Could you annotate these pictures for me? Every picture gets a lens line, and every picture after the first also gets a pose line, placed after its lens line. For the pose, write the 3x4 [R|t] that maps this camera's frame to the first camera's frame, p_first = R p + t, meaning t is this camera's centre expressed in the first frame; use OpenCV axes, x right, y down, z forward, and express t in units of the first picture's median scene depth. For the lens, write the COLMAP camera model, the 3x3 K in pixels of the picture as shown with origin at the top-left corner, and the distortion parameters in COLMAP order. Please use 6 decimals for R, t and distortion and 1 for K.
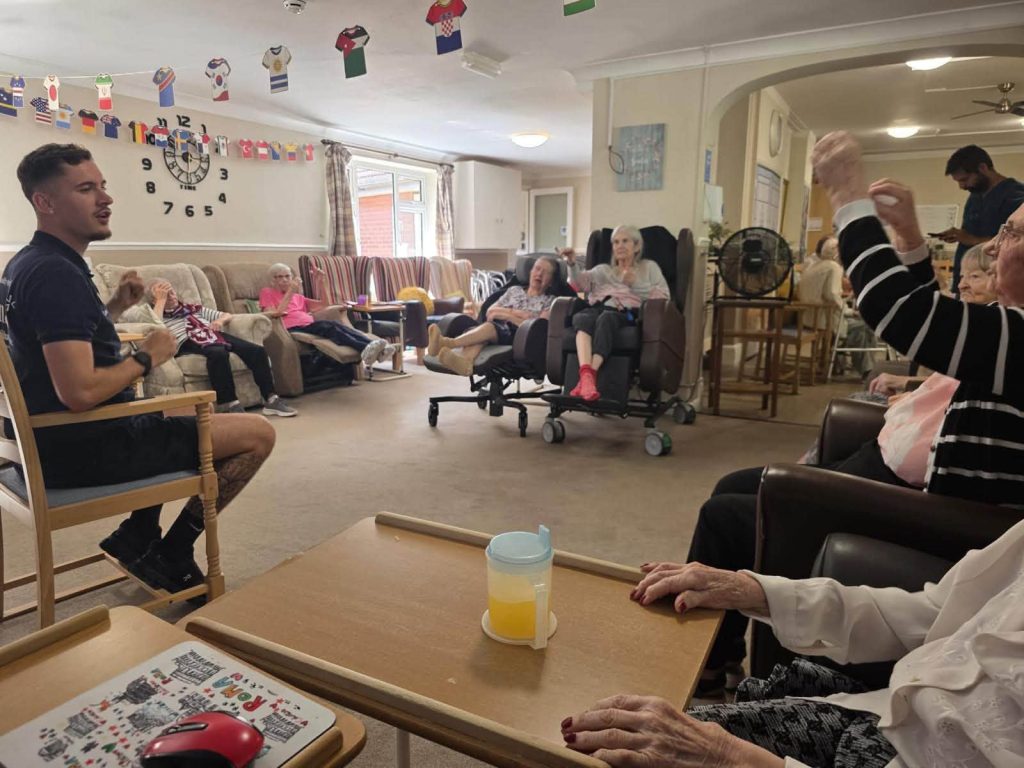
lens RADIAL K [[712.4, 0, 507.0], [0, 712.4, 392.4], [0, 0, 1]] dist [0.043926, -0.049417]
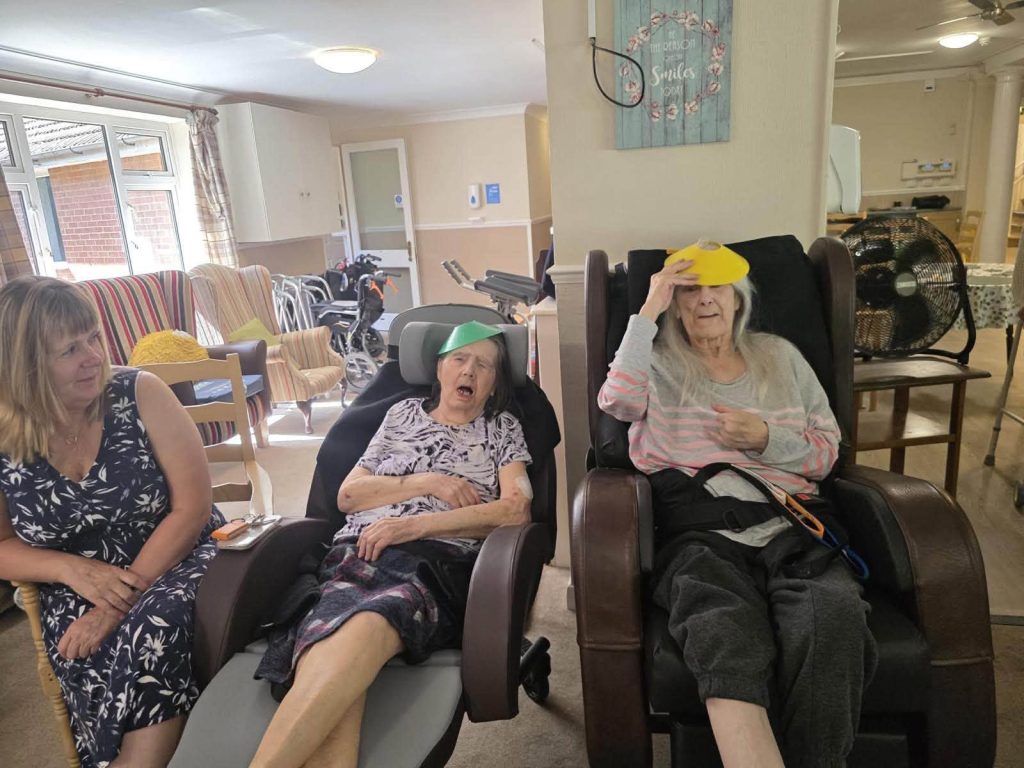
lens RADIAL K [[800.4, 0, 577.2], [0, 800.4, 414.5], [0, 0, 1]] dist [0.003423, 0.000910]
pose [[0.949710, -0.130810, 0.284499, -0.019015], [0.115058, 0.990784, 0.071471, -0.140439], [-0.291226, -0.035143, 0.956008, 0.474920]]
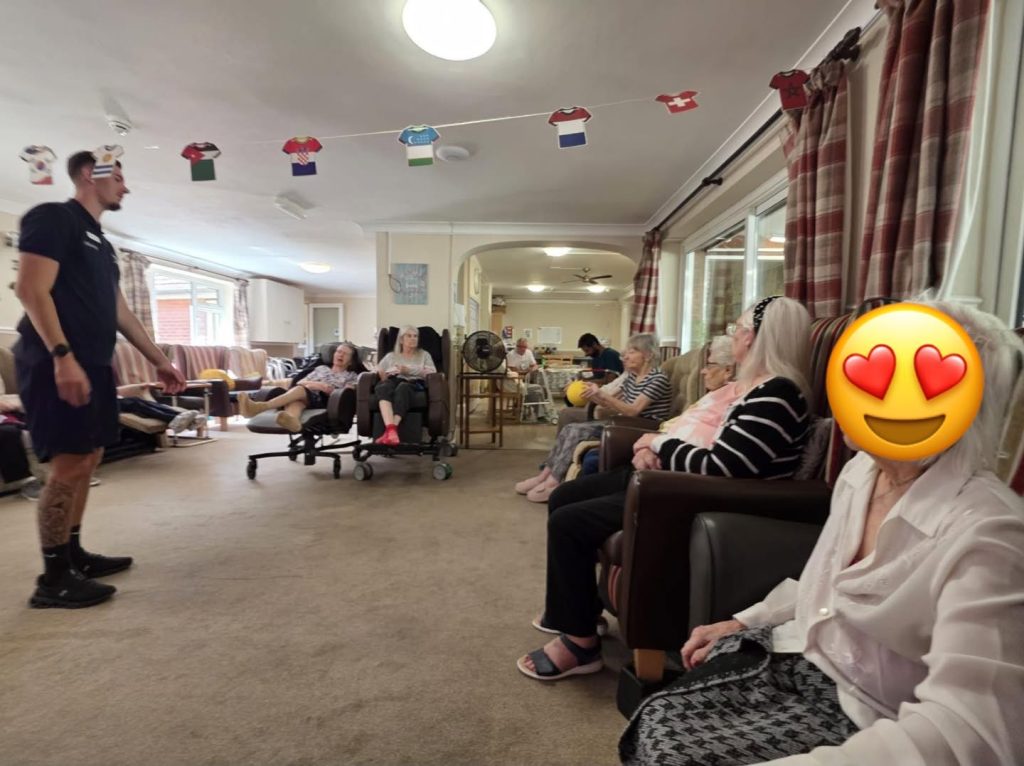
lens RADIAL K [[442.9, 0, 550.6], [0, 442.9, 379.1], [0, 0, 1]] dist [-0.000591, 0.000293]
pose [[0.855747, -0.013693, 0.517213, -0.043618], [0.080154, 0.991090, -0.106378, -0.000296], [-0.511148, 0.132490, 0.849220, 0.058048]]
